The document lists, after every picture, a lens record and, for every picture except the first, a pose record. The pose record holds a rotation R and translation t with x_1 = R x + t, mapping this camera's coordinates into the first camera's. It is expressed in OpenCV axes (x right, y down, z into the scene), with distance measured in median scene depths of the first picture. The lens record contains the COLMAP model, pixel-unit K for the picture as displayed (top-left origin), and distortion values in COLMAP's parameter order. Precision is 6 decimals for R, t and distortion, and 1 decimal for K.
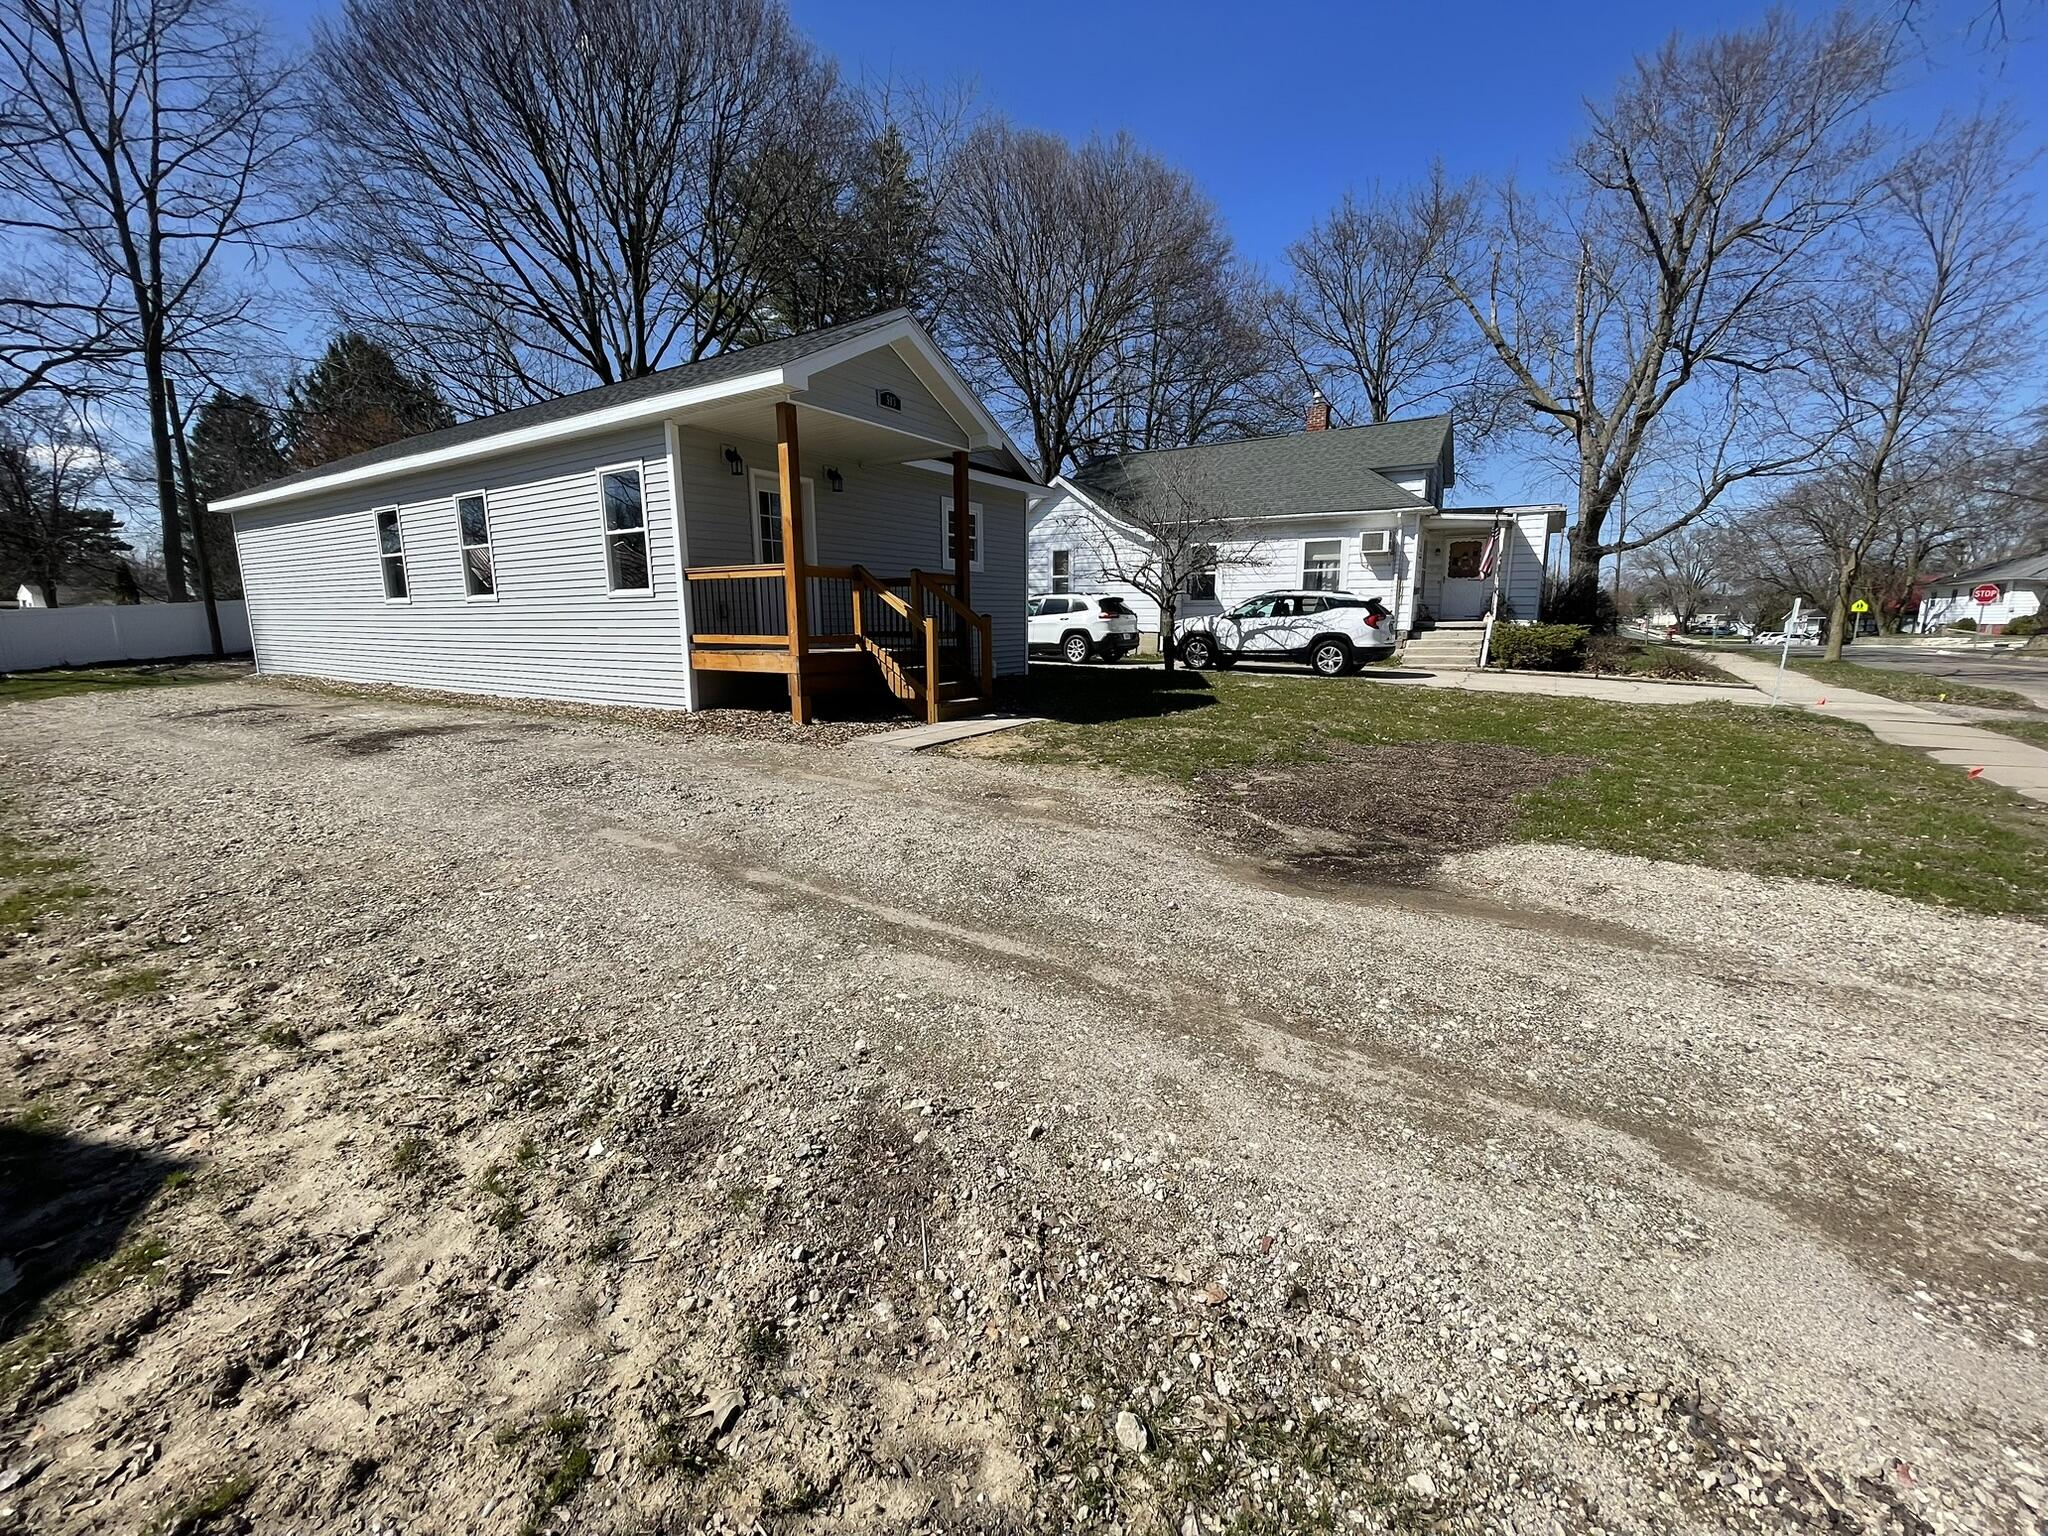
lens RADIAL K [[822.7, 0, 1025.9], [0, 822.7, 768.8], [0, 0, 1]] dist [-0.000822, -0.000427]
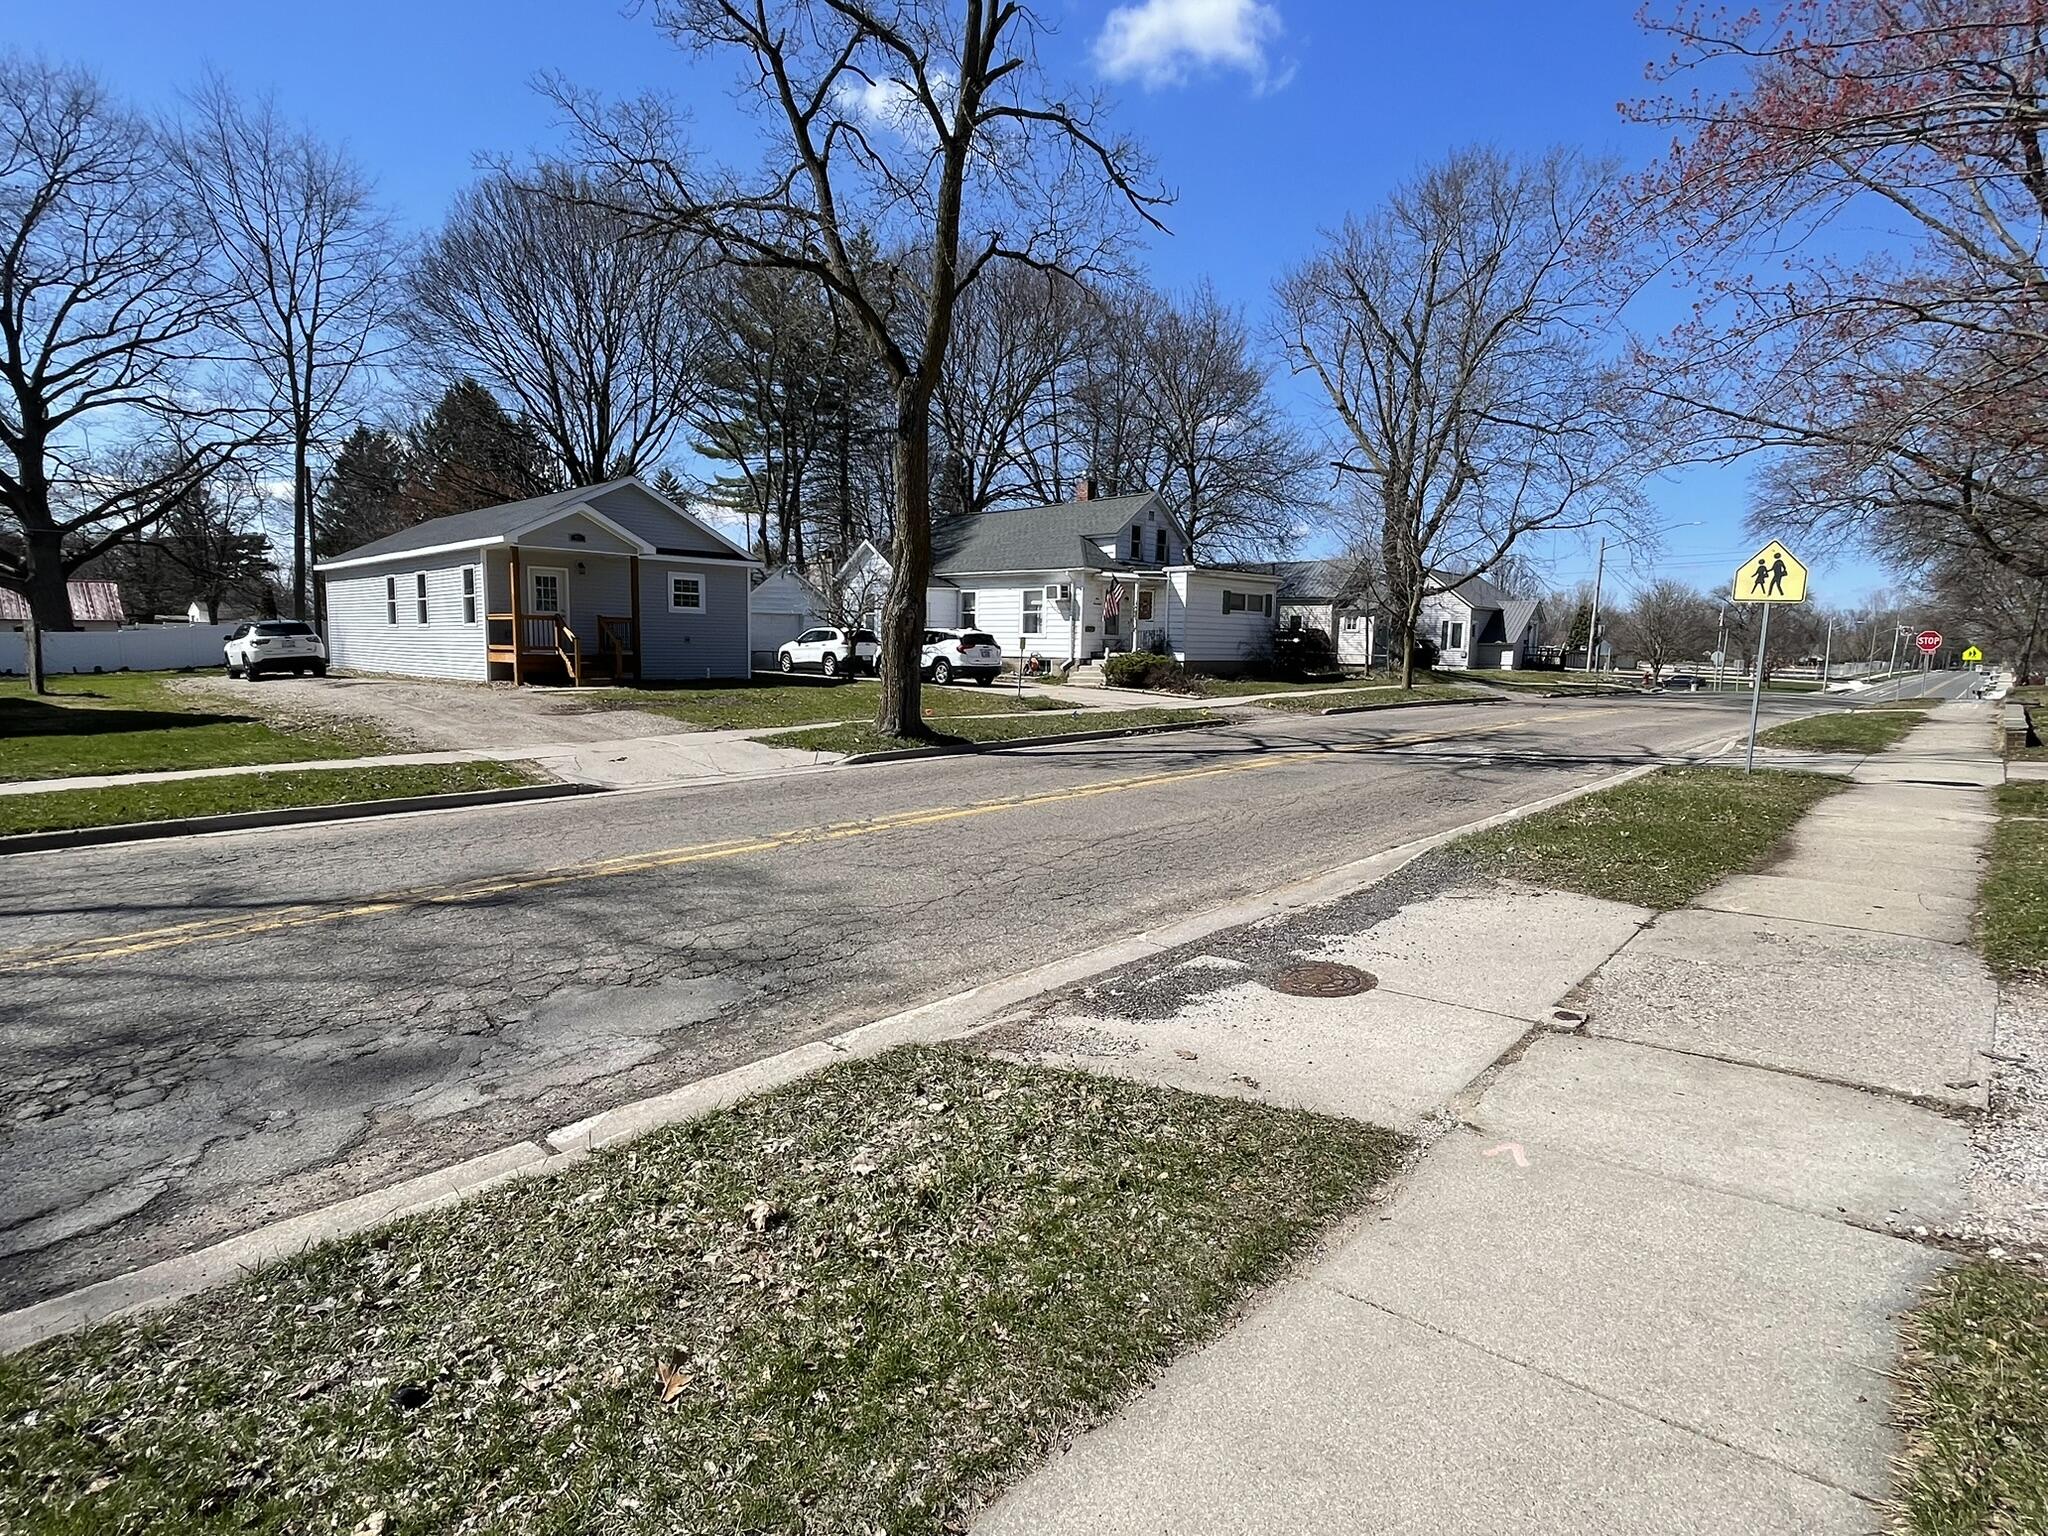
lens RADIAL K [[1042.6, 0, 1024.0], [0, 1042.6, 768.0], [0, 0, 1]] dist [-0.004428, -0.000853]
pose [[0.980483, 0.042090, -0.192045, 0.707319], [-0.055081, 0.996504, -0.062816, 0.117085], [0.188730, 0.072168, 0.979374, -0.643964]]
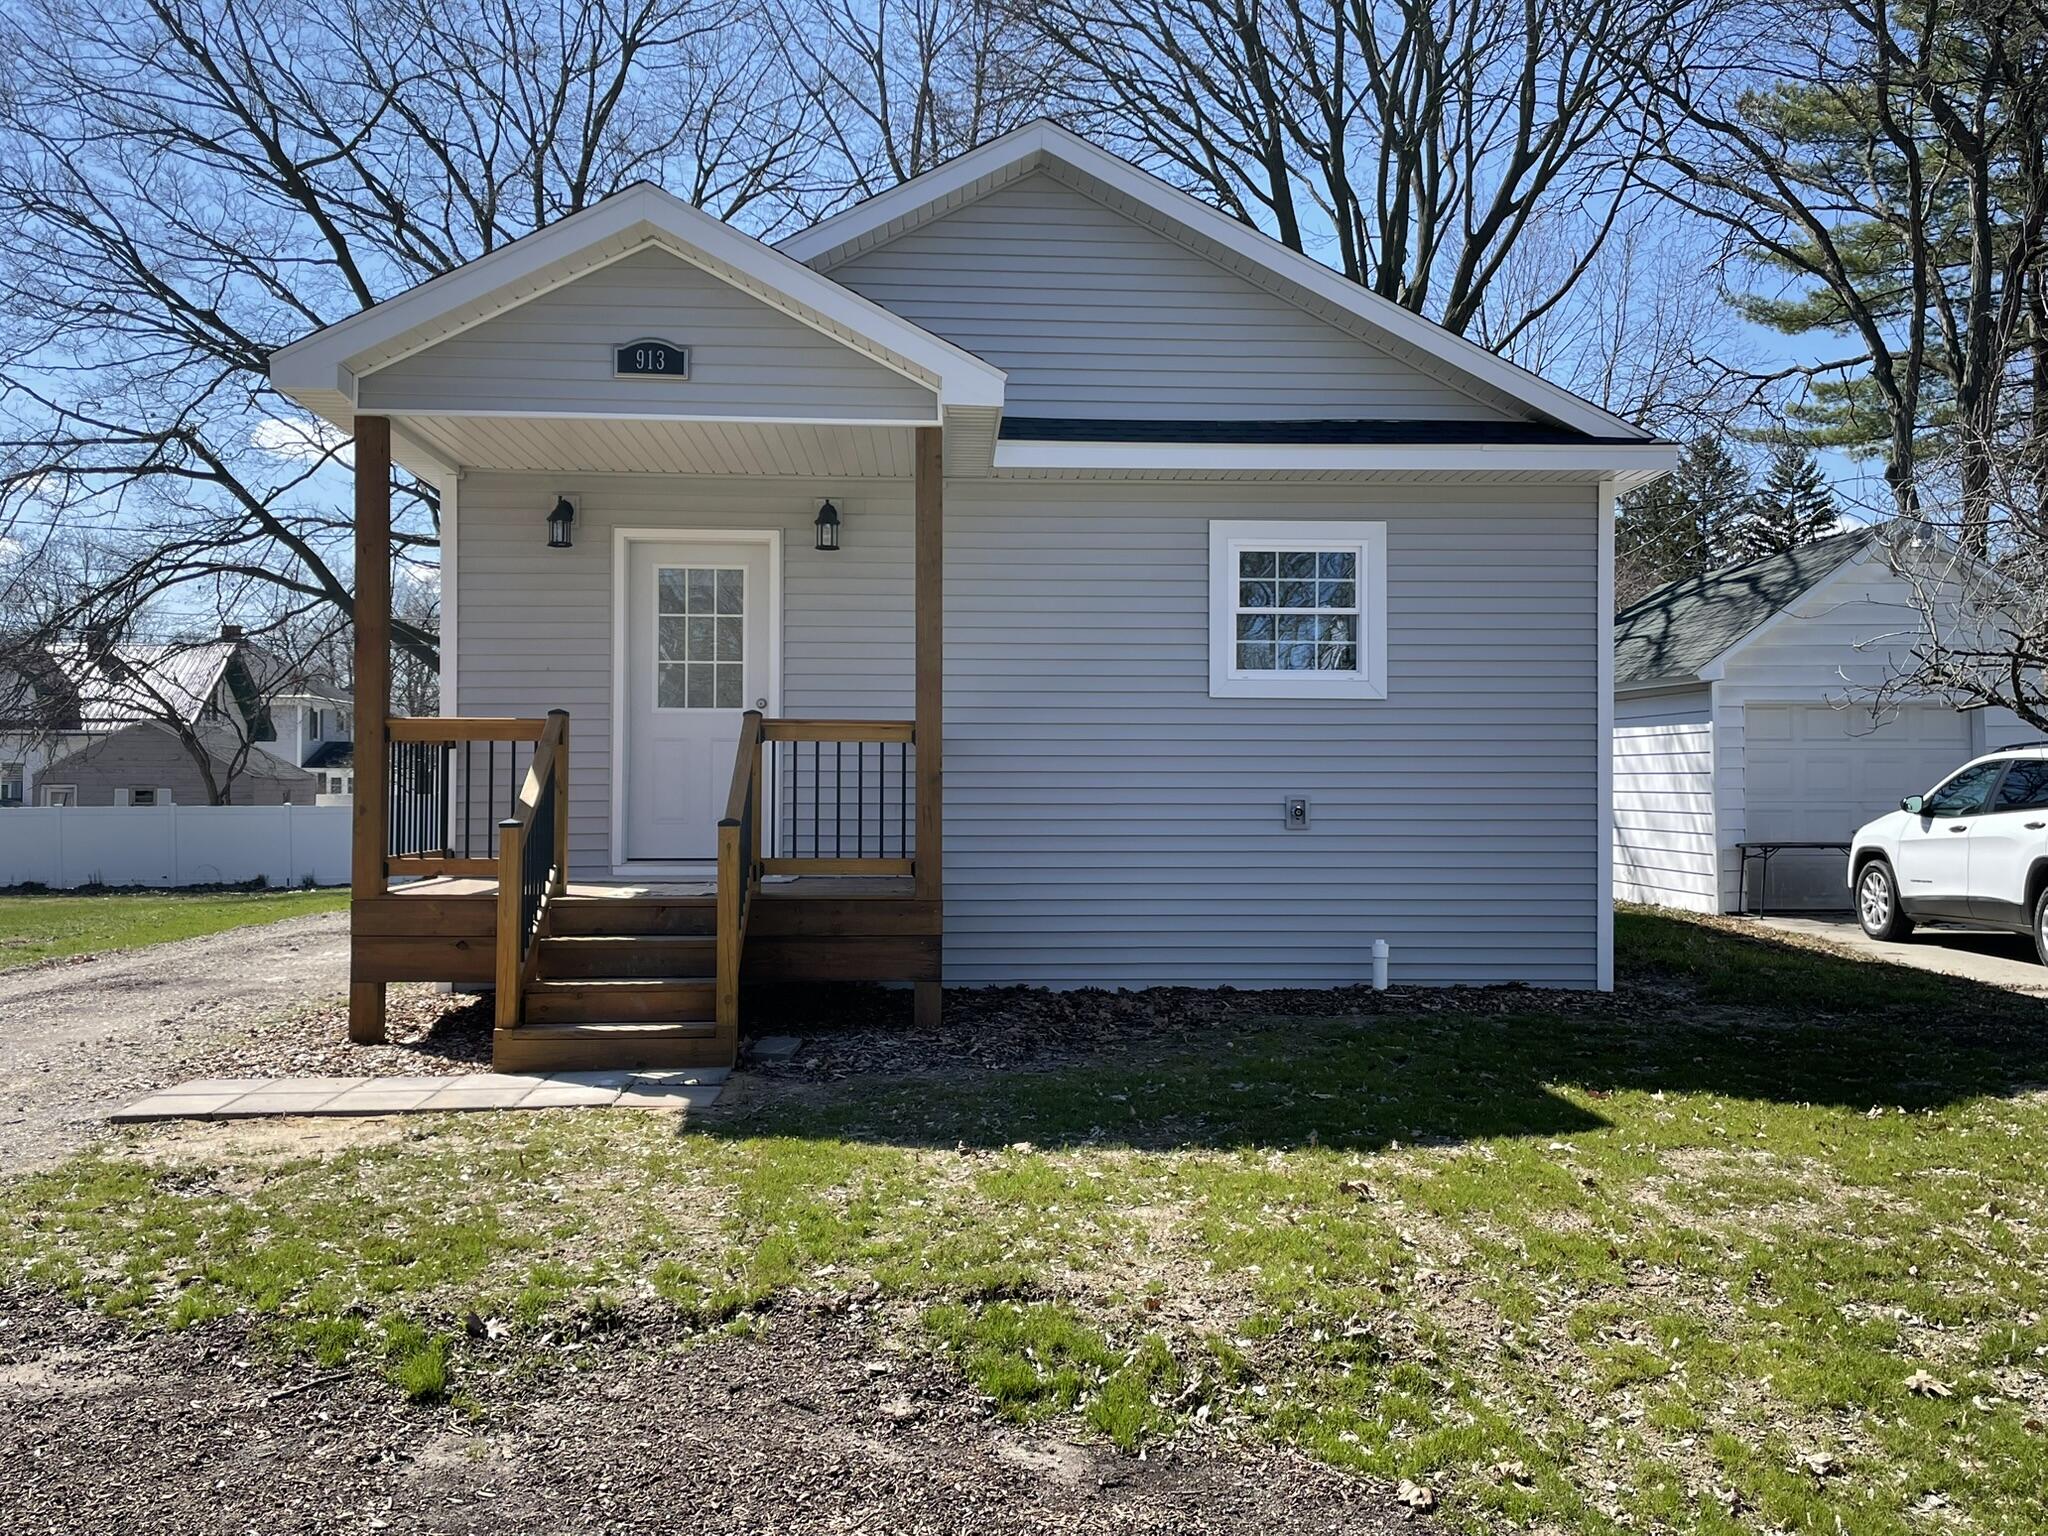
lens RADIAL K [[1797.3, 0, 1024.0], [0, 1797.3, 768.0], [0, 0, 1]] dist [0.001434, 0.000332]
pose [[0.576417, -0.002989, -0.817150, 0.364855], [-0.154294, 0.981607, -0.112430, -0.067469], [0.802457, 0.190888, 0.565354, 0.303205]]
